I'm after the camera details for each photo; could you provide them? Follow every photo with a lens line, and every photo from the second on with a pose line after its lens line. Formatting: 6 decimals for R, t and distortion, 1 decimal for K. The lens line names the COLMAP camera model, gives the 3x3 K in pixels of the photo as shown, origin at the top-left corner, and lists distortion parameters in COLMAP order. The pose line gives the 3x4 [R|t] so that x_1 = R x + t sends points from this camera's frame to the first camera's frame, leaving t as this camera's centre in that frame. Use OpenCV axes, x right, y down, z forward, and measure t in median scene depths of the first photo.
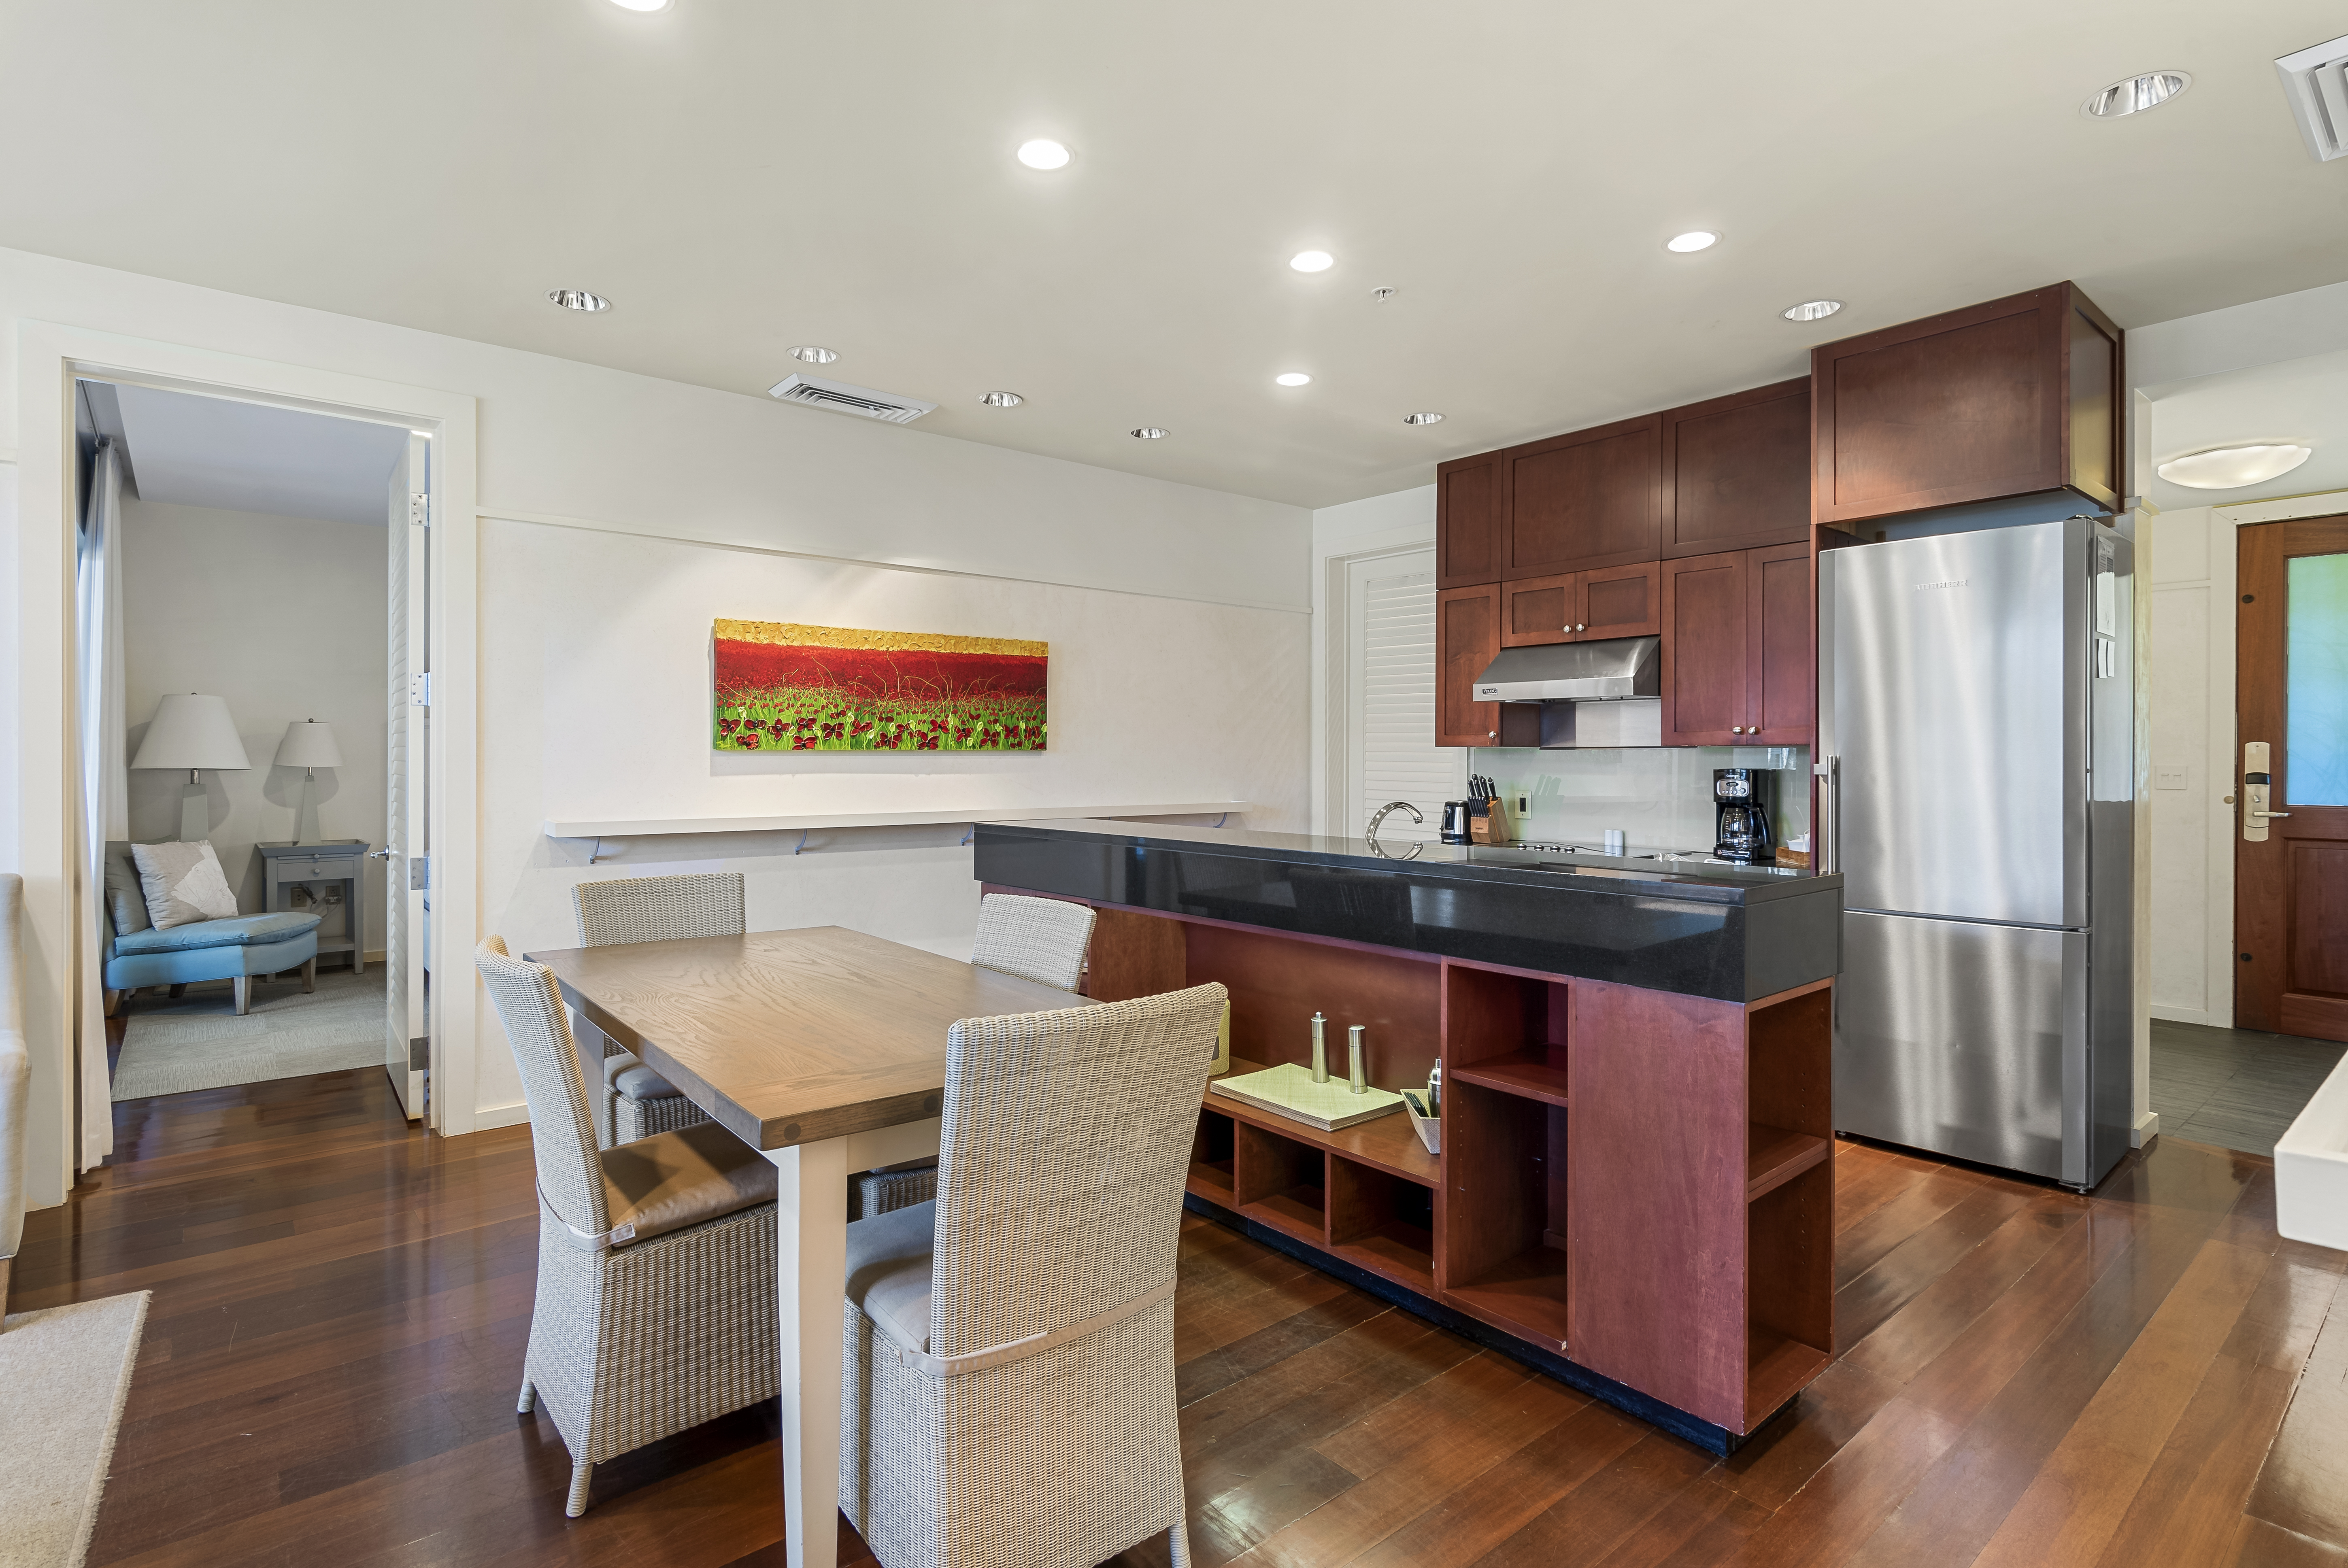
lens RADIAL K [[1160.3, 0, 1176.2], [0, 1160.3, 745.9], [0, 0, 1]] dist [0.006583, -0.001576]
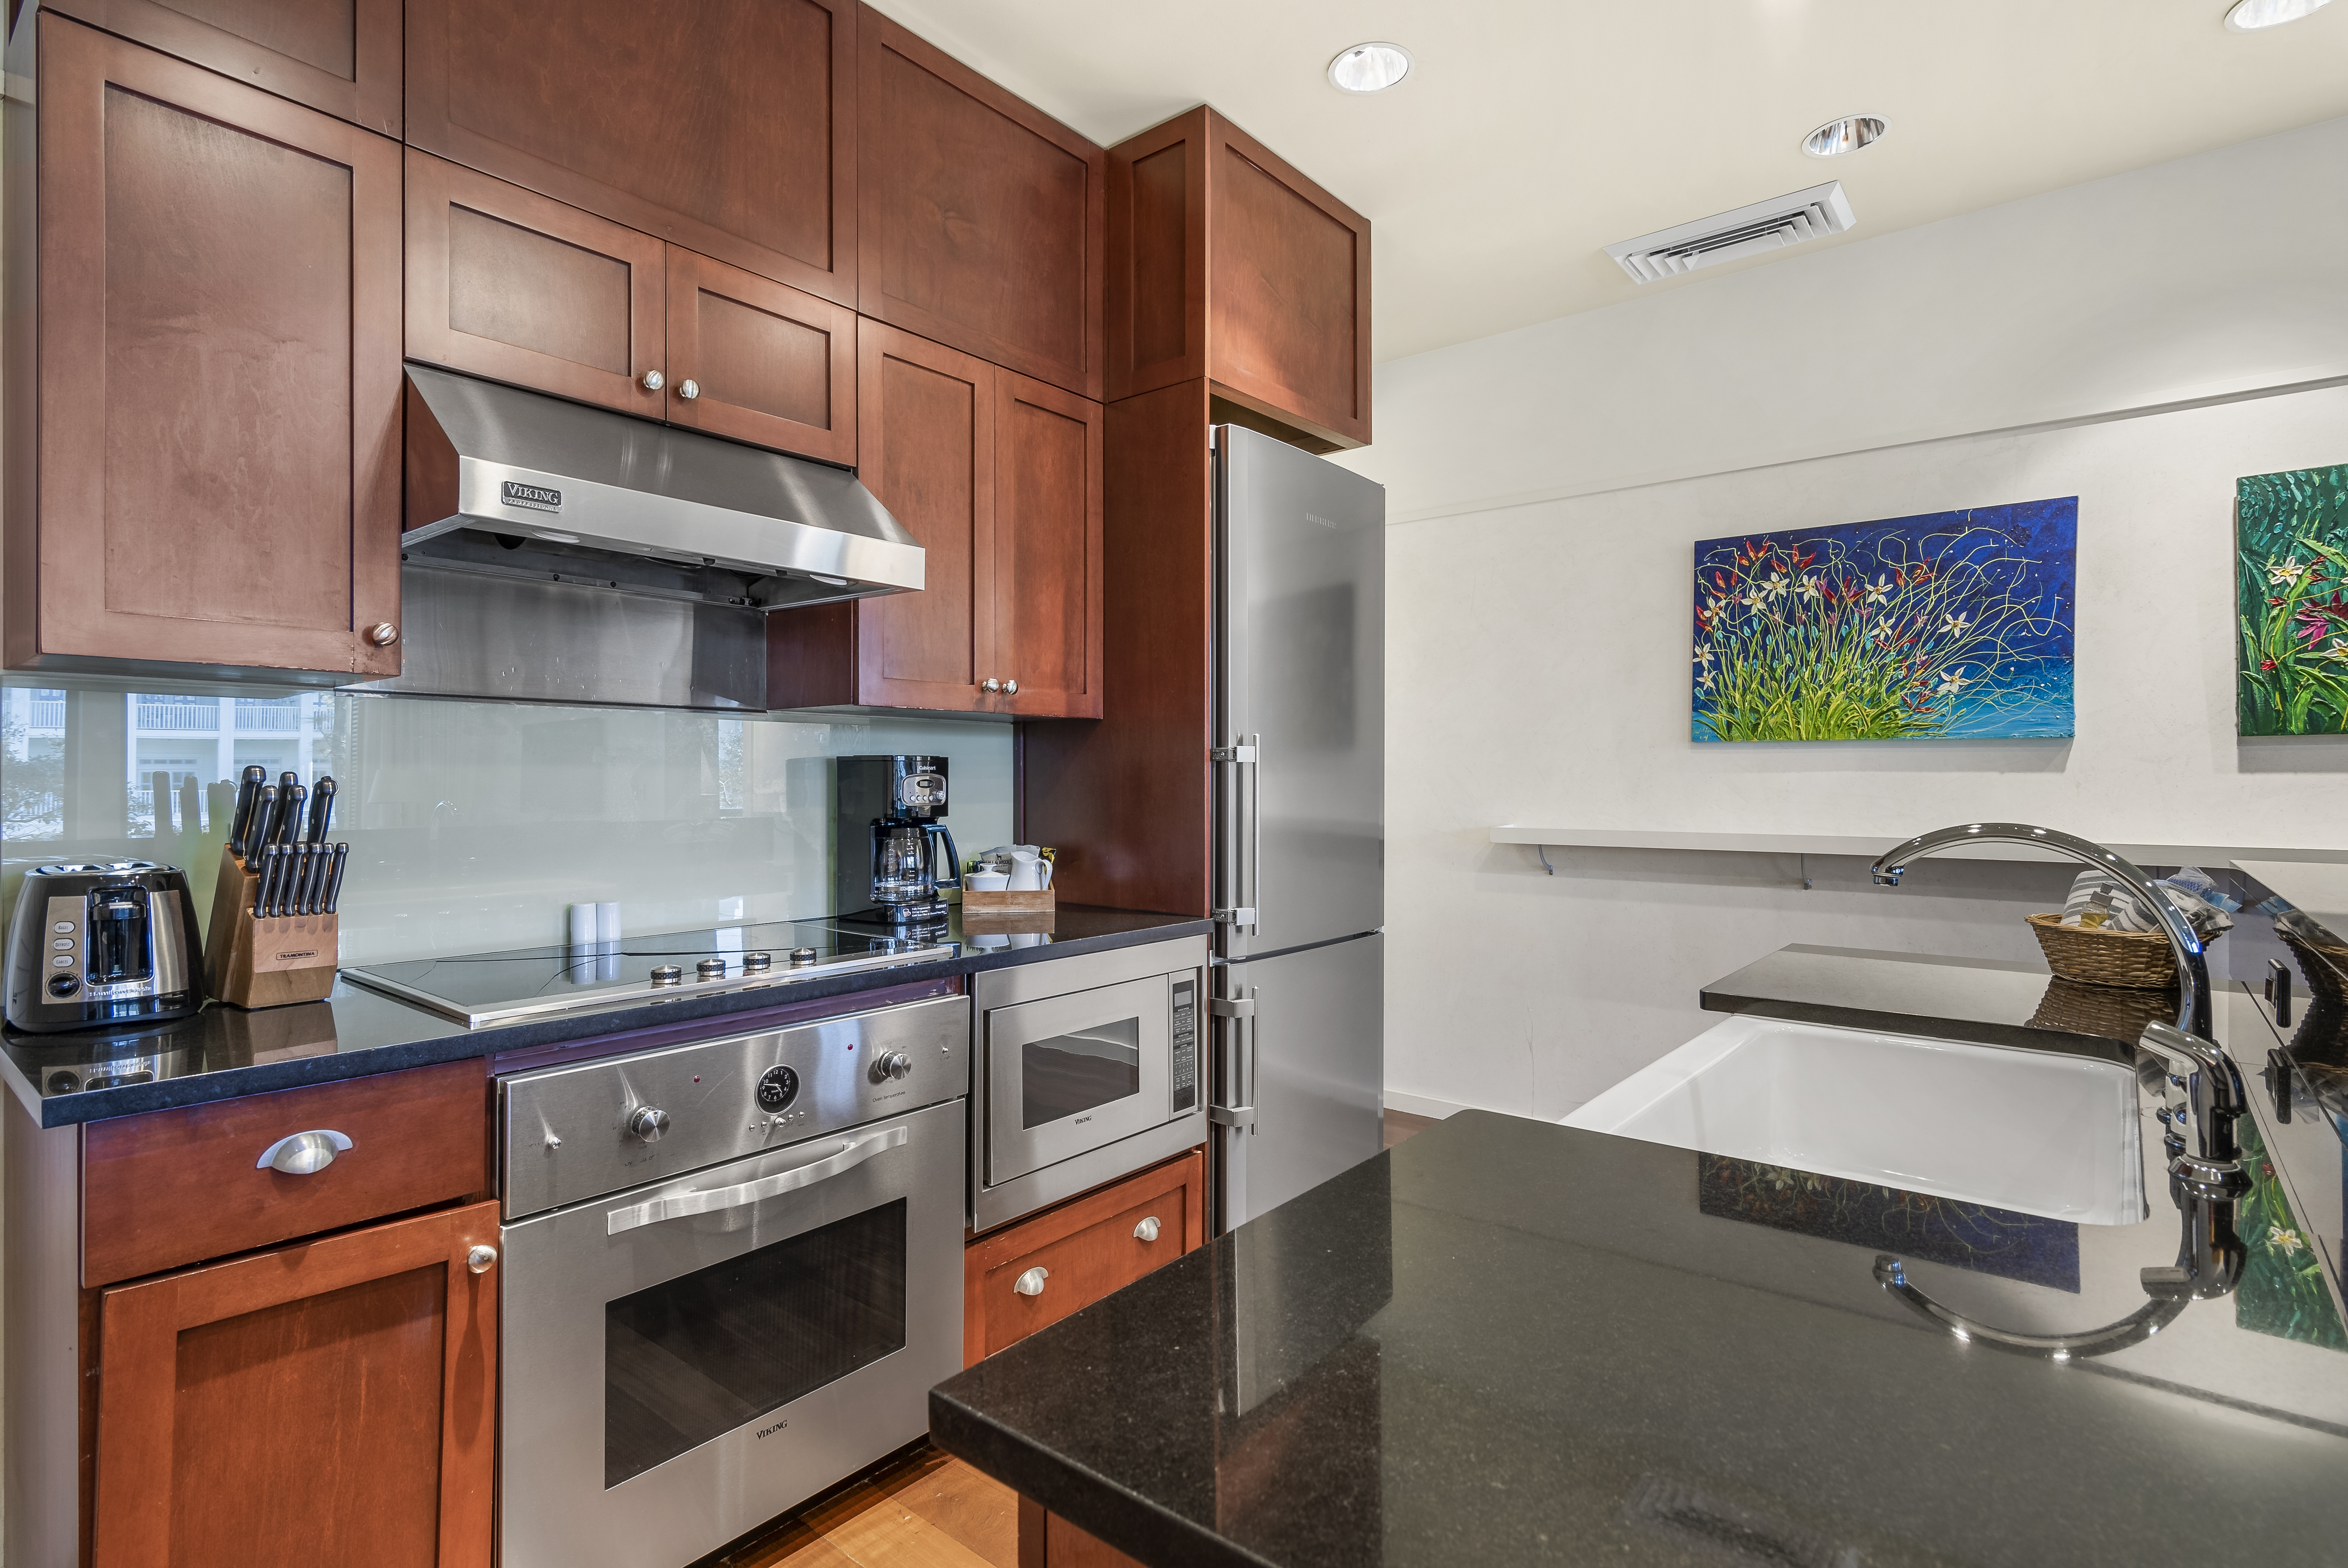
lens RADIAL K [[1160.5, 0, 1180.1], [0, 1160.5, 782.2], [0, 0, 1]] dist [0.006583, -0.001576]
pose [[-0.191011, 0.000861, 0.981587, -0.071707], [-0.006869, 0.999974, -0.002213, 0.031640], [-0.981564, -0.007165, -0.191000, 0.943367]]
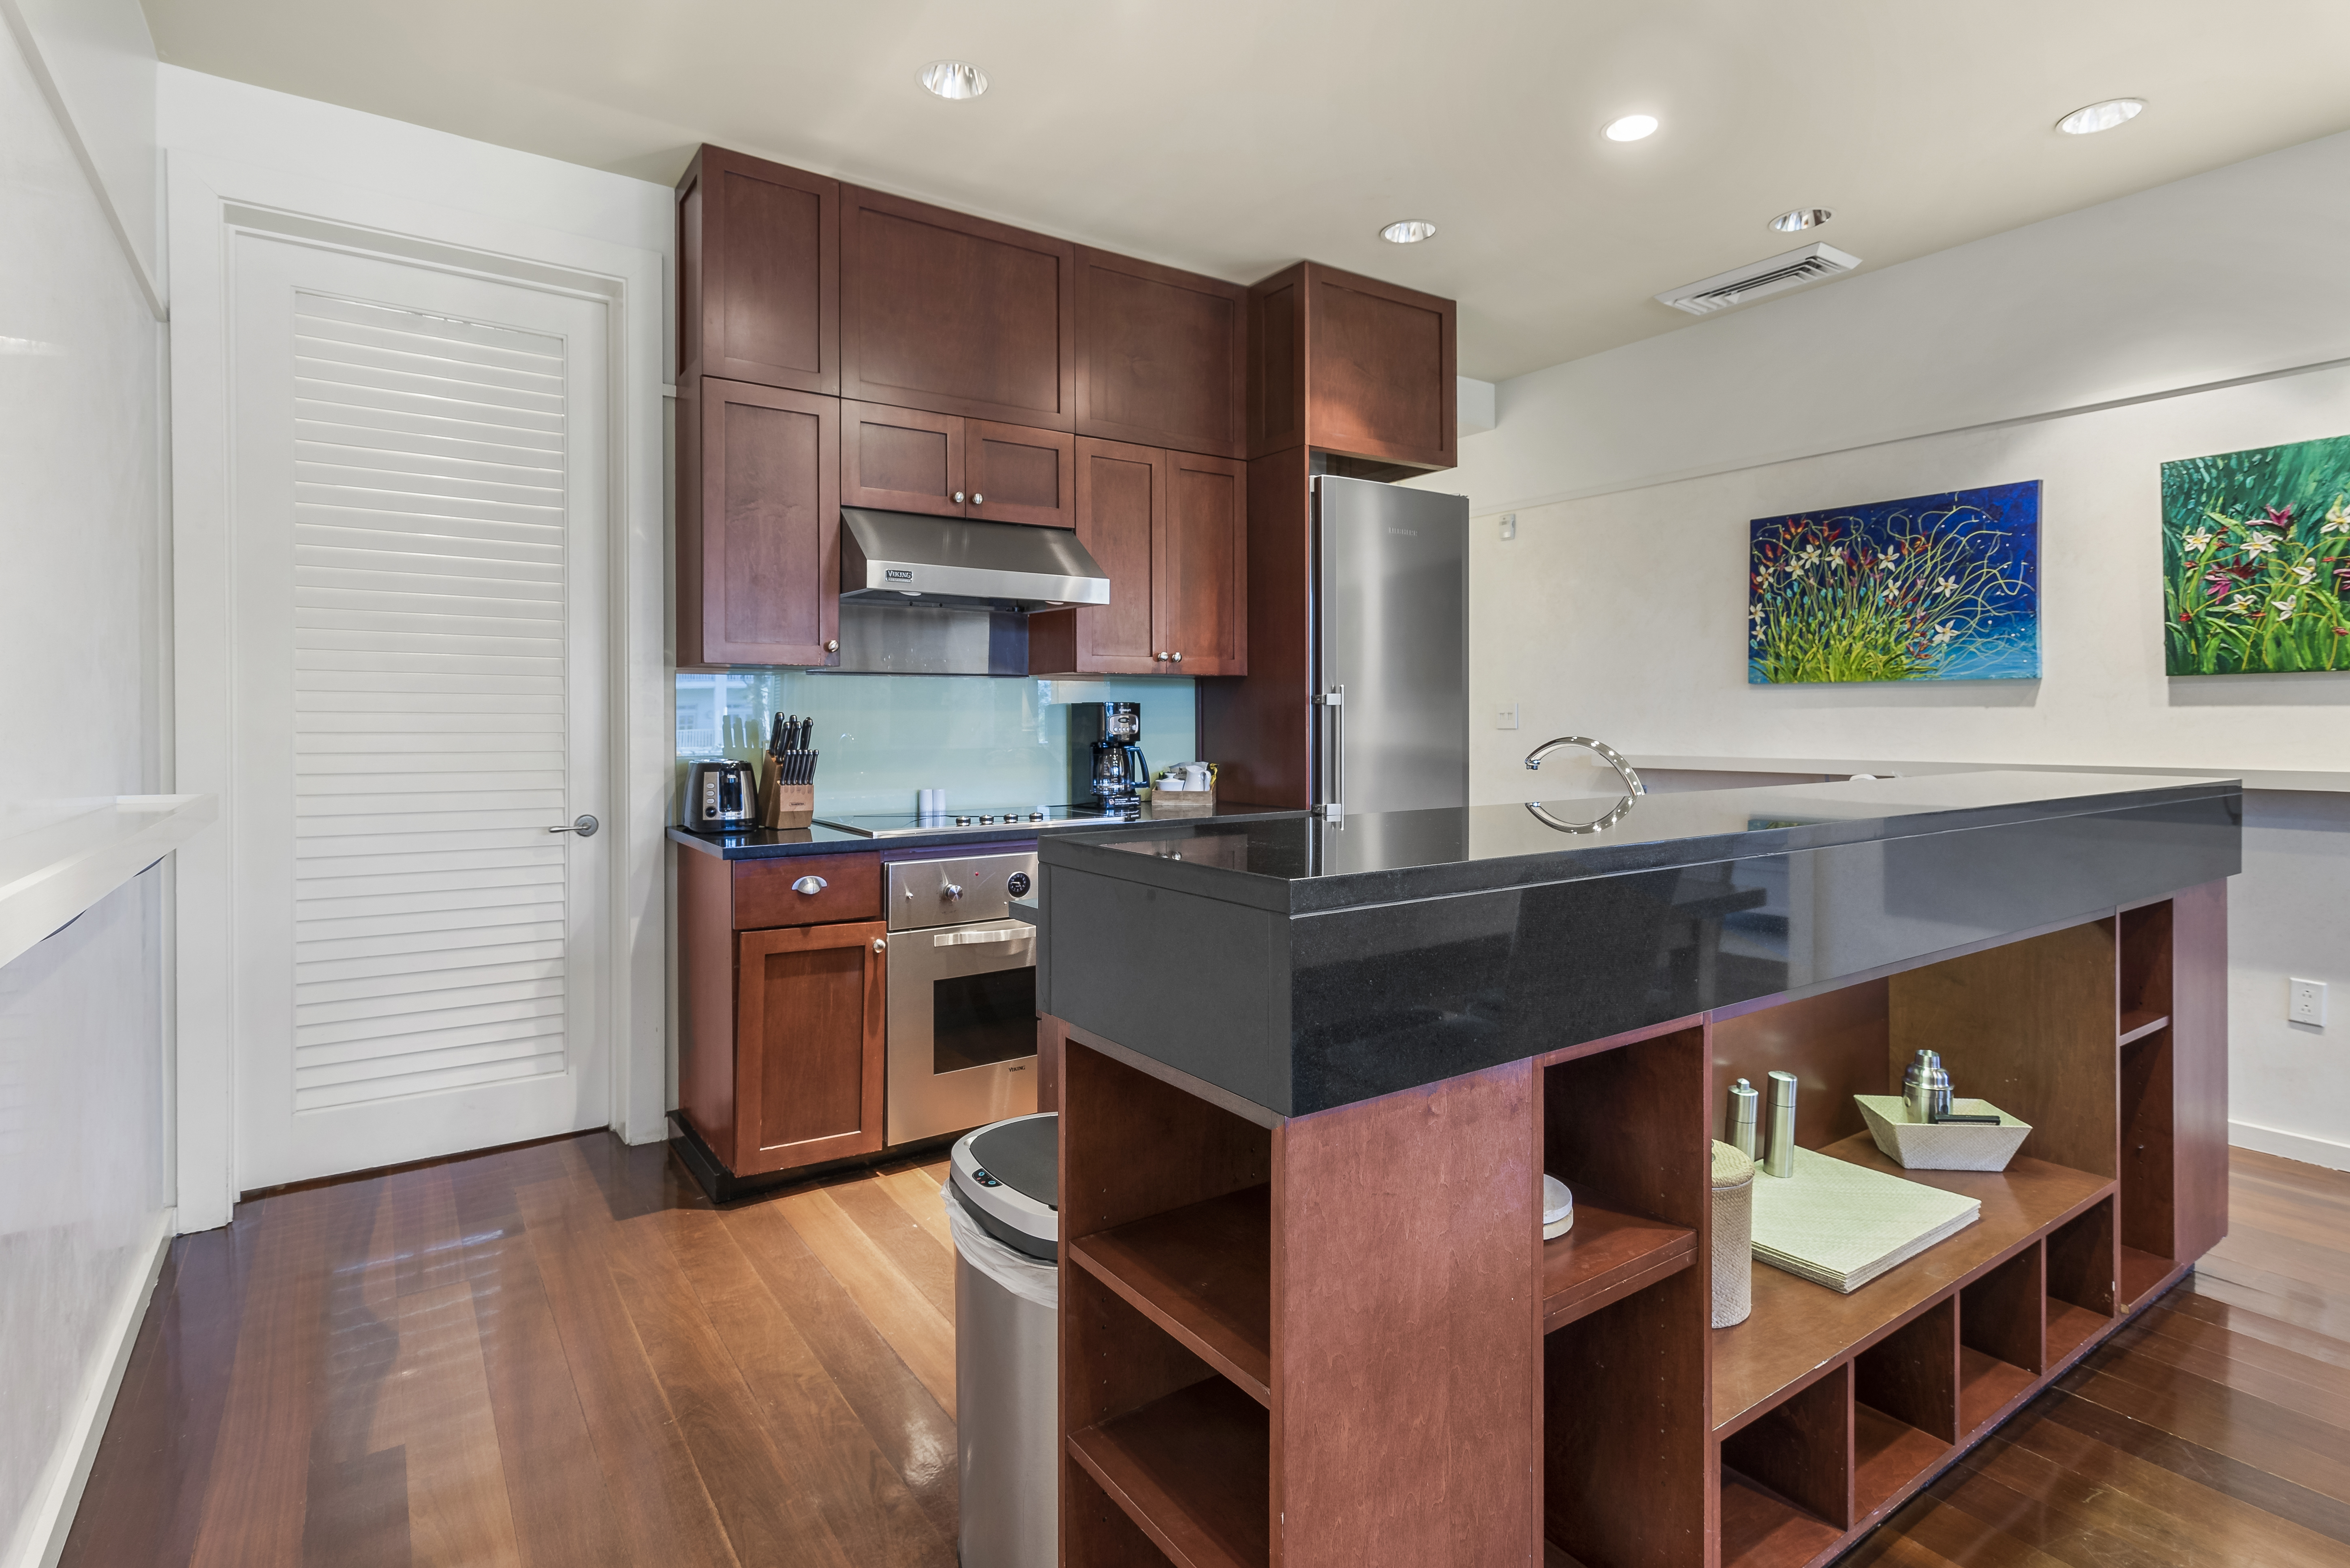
lens RADIAL K [[1161.3, 0, 1161.4], [0, 1161.3, 724.0], [0, 0, 1]] dist [0.006583, -0.001576]
pose [[0.095864, -0.001092, 0.995394, -0.348181], [-0.003115, 0.999994, 0.001397, 0.033344], [-0.995390, -0.003234, 0.095860, 0.851818]]
